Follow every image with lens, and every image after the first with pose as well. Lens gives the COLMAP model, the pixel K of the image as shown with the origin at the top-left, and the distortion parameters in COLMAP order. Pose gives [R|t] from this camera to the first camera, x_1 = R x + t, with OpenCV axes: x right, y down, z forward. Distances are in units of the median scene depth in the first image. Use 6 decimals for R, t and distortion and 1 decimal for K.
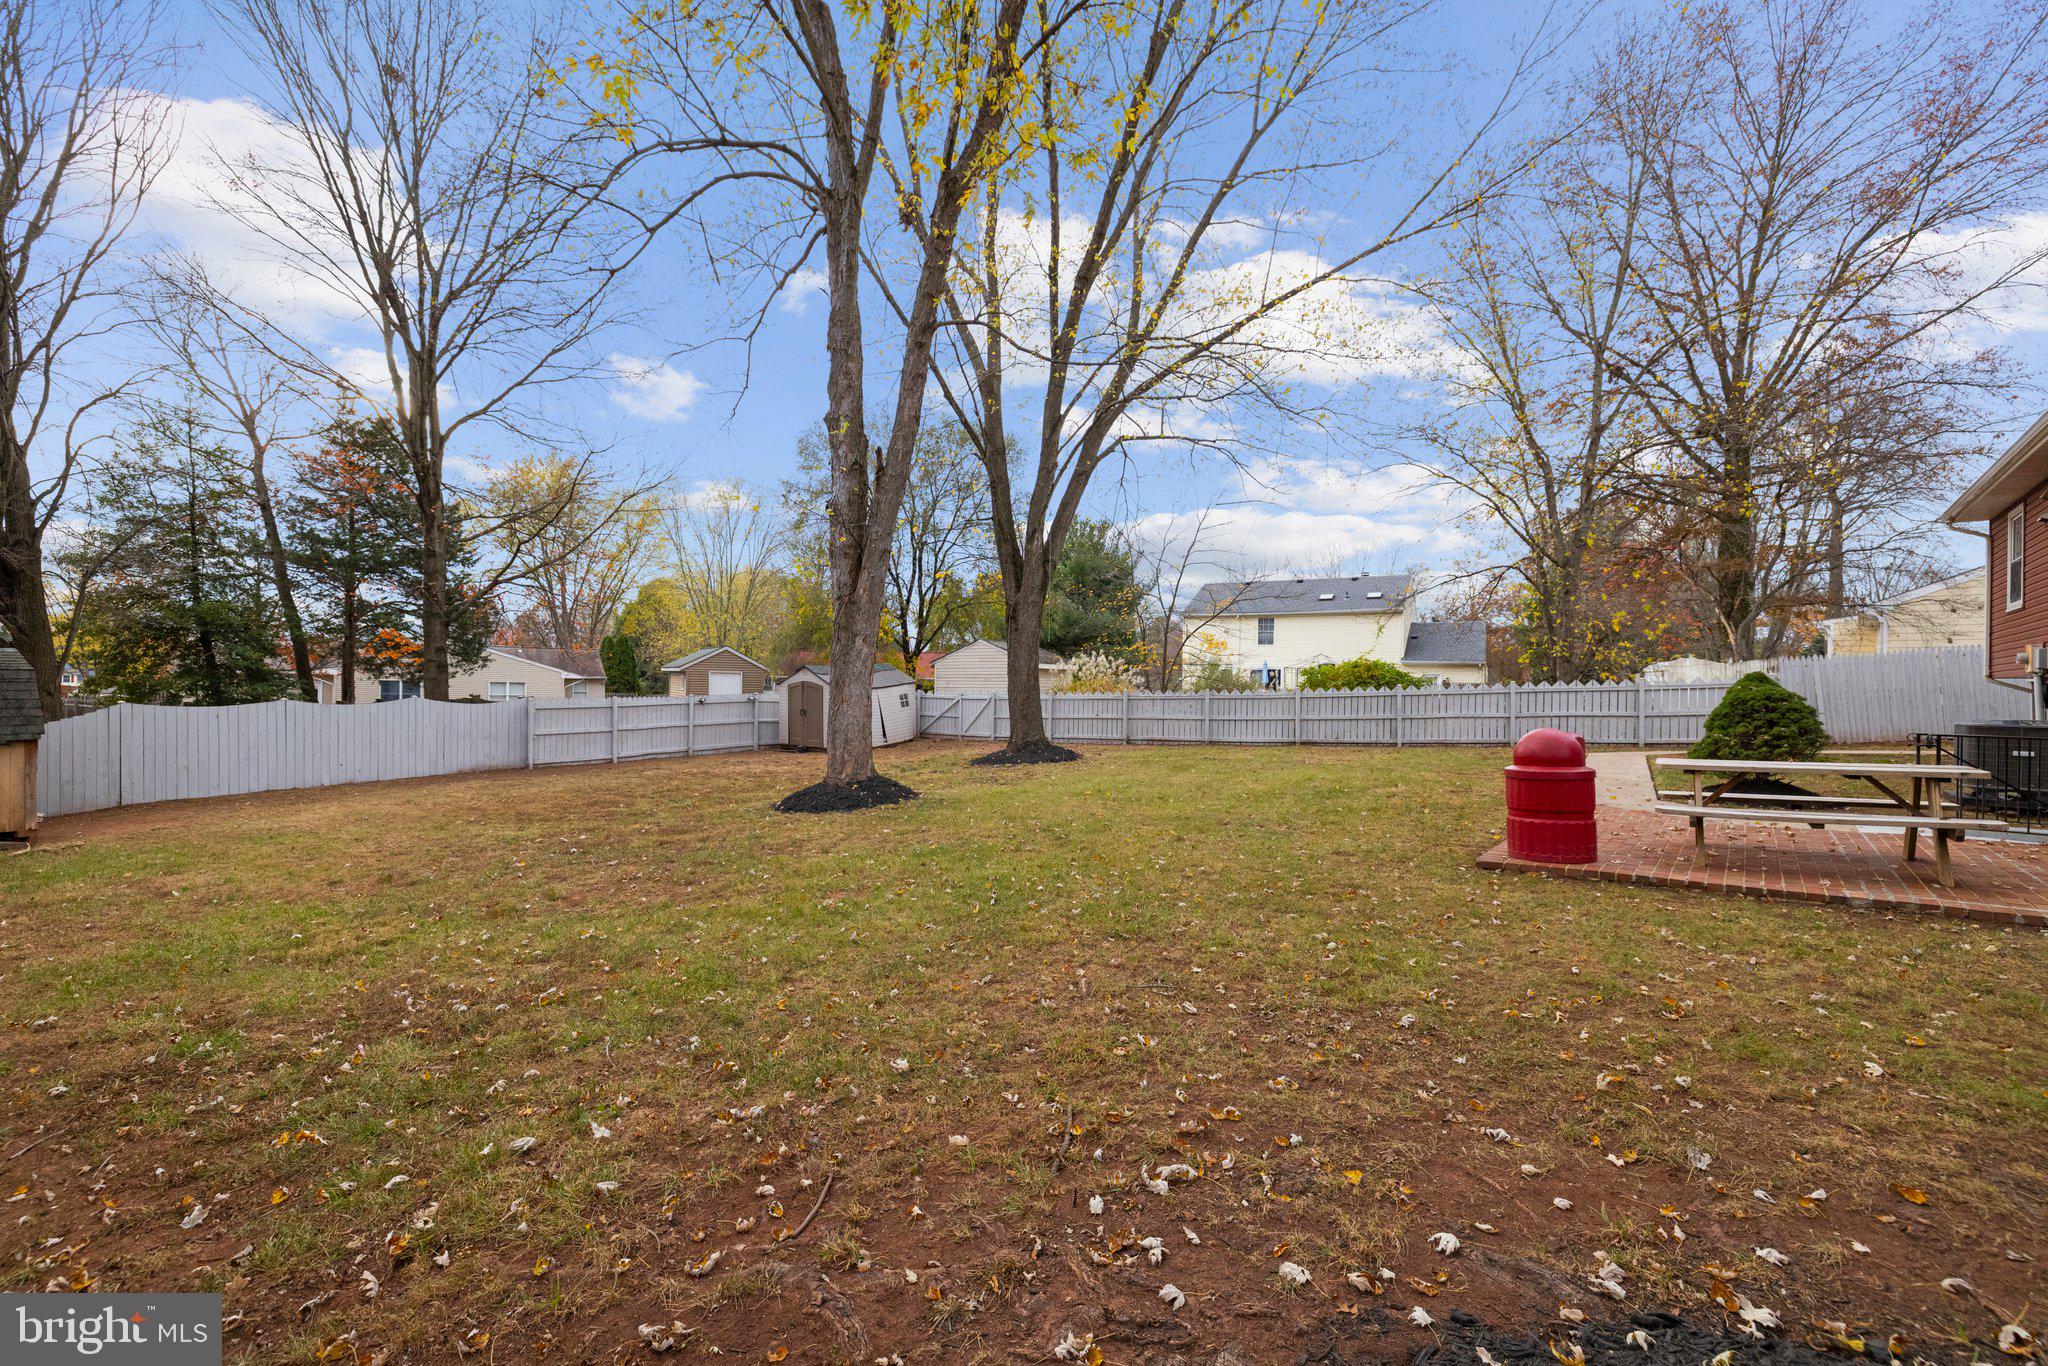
lens RADIAL K [[866.3, 0, 1013.9], [0, 866.3, 690.3], [0, 0, 1]] dist [-0.000040, 0.000202]
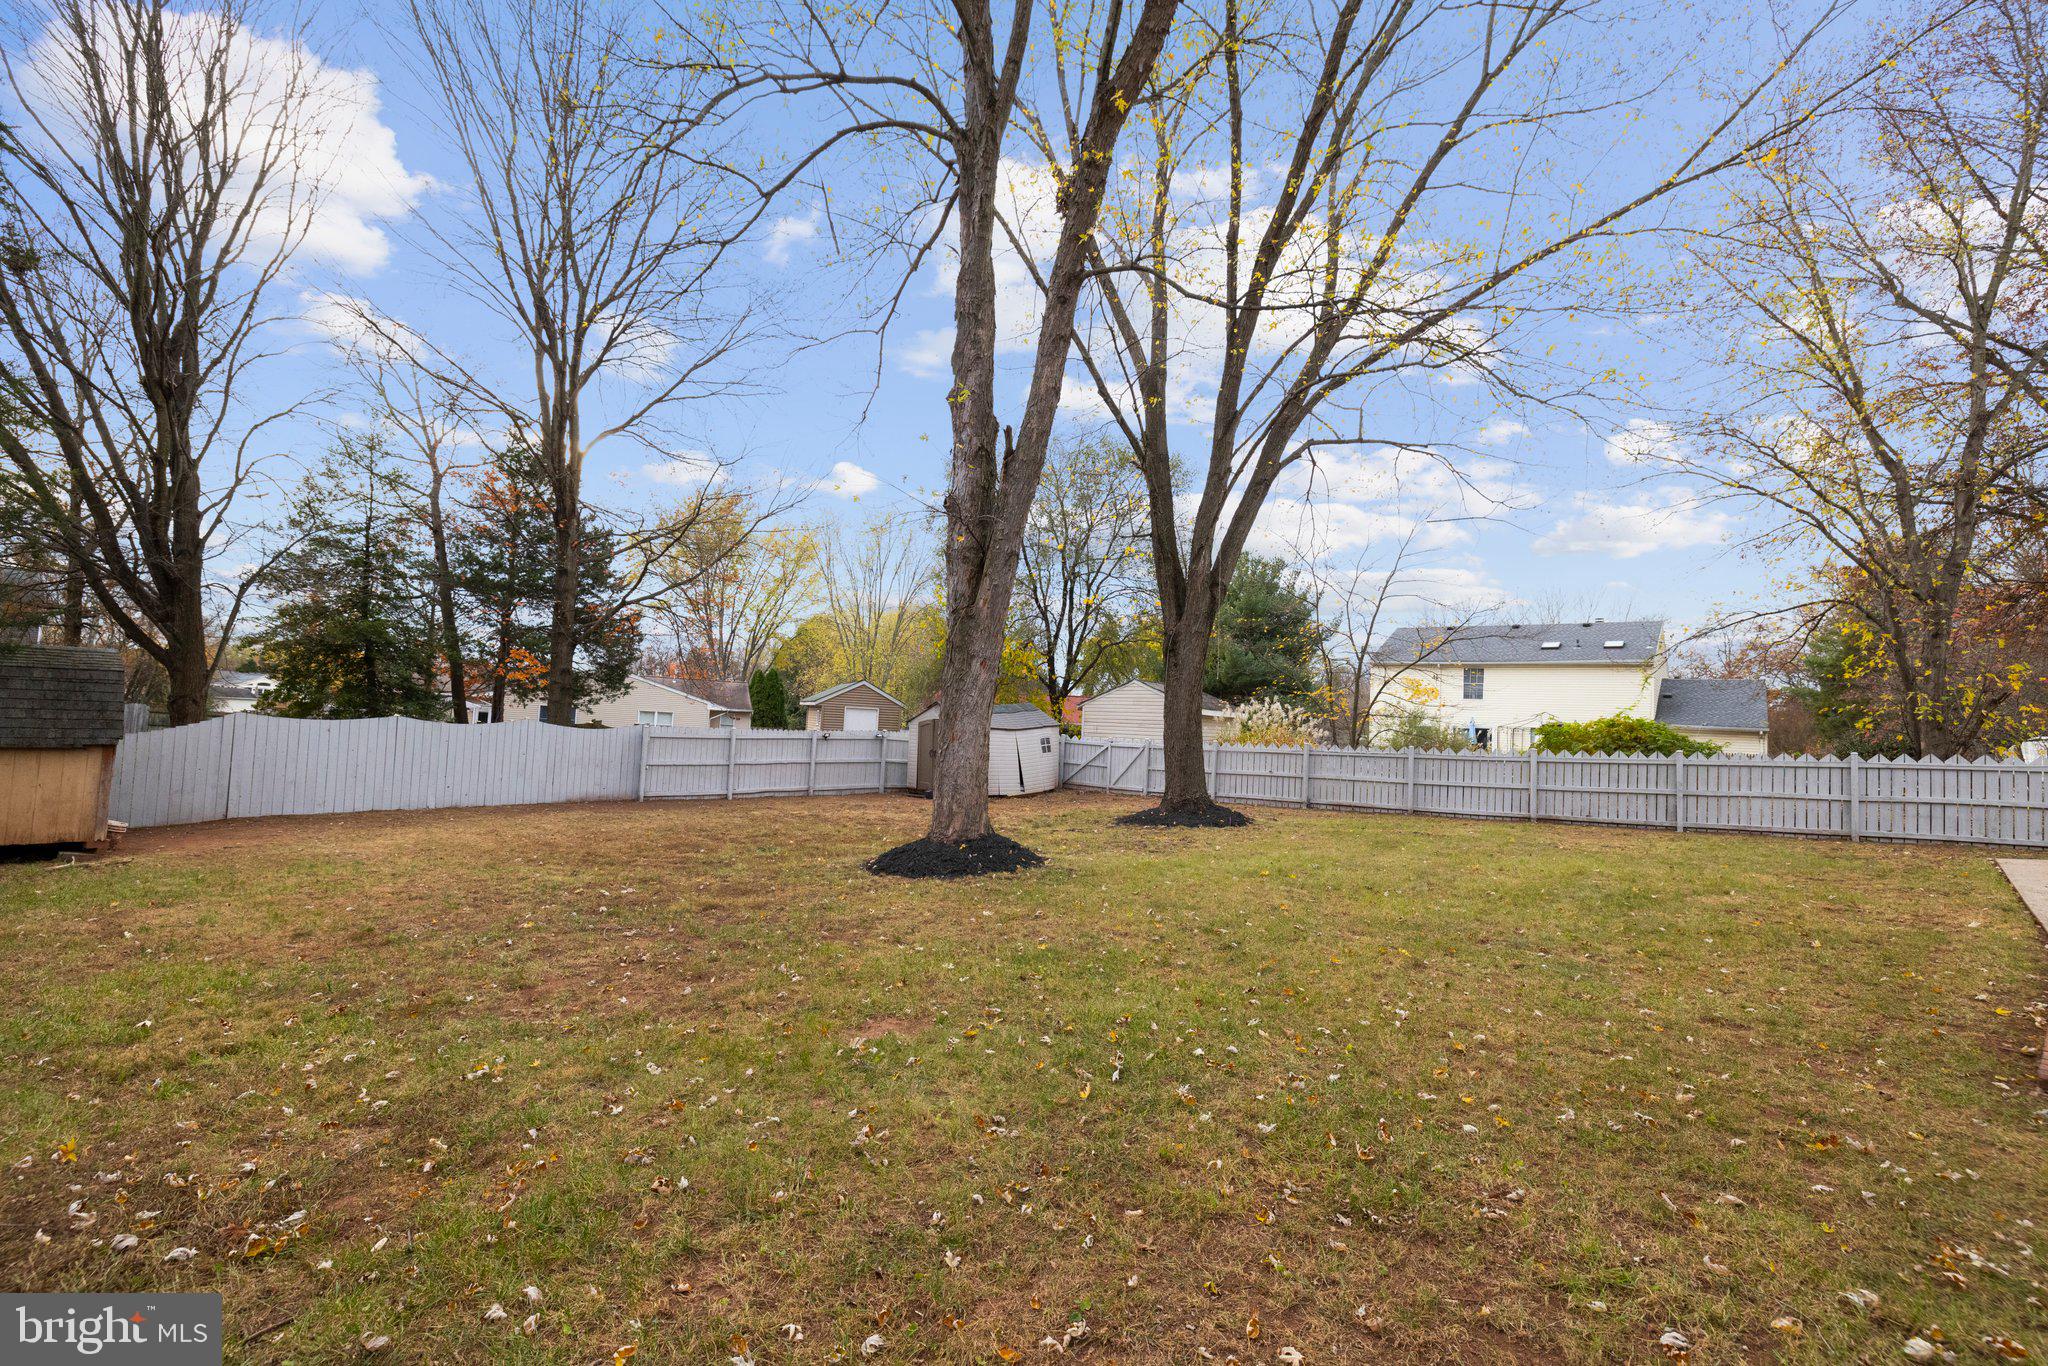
lens RADIAL K [[898.3, 0, 1010.1], [0, 898.3, 680.6], [0, 0, 1]] dist [0.003906, 0.000396]
pose [[0.983193, 0.027973, -0.180415, 0.002085], [-0.039678, 0.997312, -0.061599, 0.004568], [0.178207, 0.067723, 0.981660, 0.101066]]
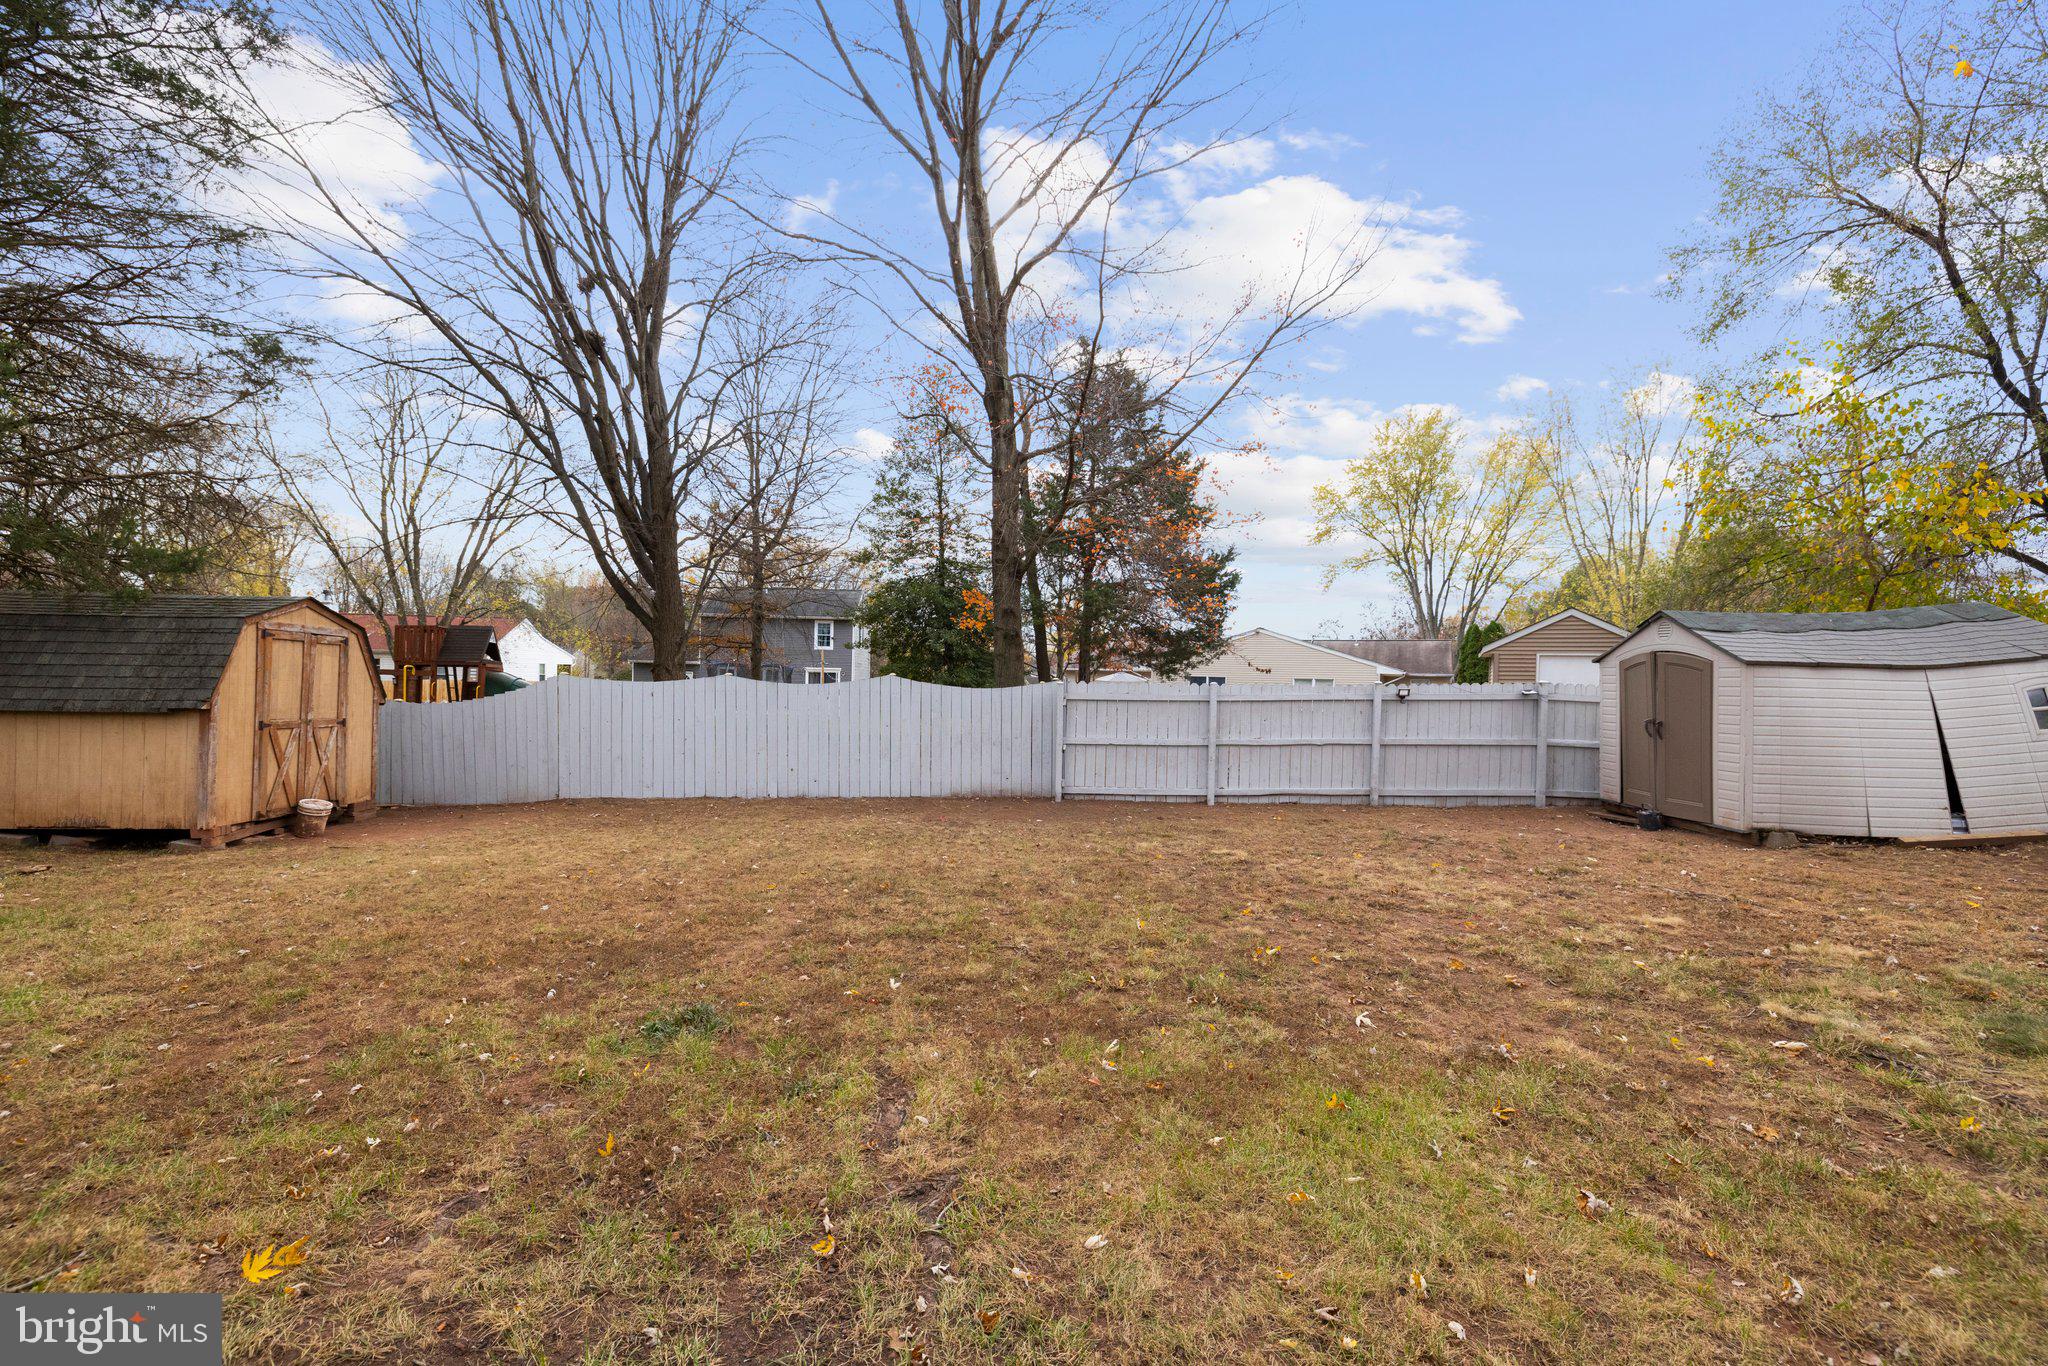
lens RADIAL K [[866.3, 0, 1013.9], [0, 866.3, 690.3], [0, 0, 1]] dist [-0.000040, 0.000202]
pose [[0.533028, 0.007522, -0.846064, -0.068511], [-0.017121, 0.999852, -0.001897, 0.015095], [0.845924, 0.015497, 0.533078, 0.581894]]
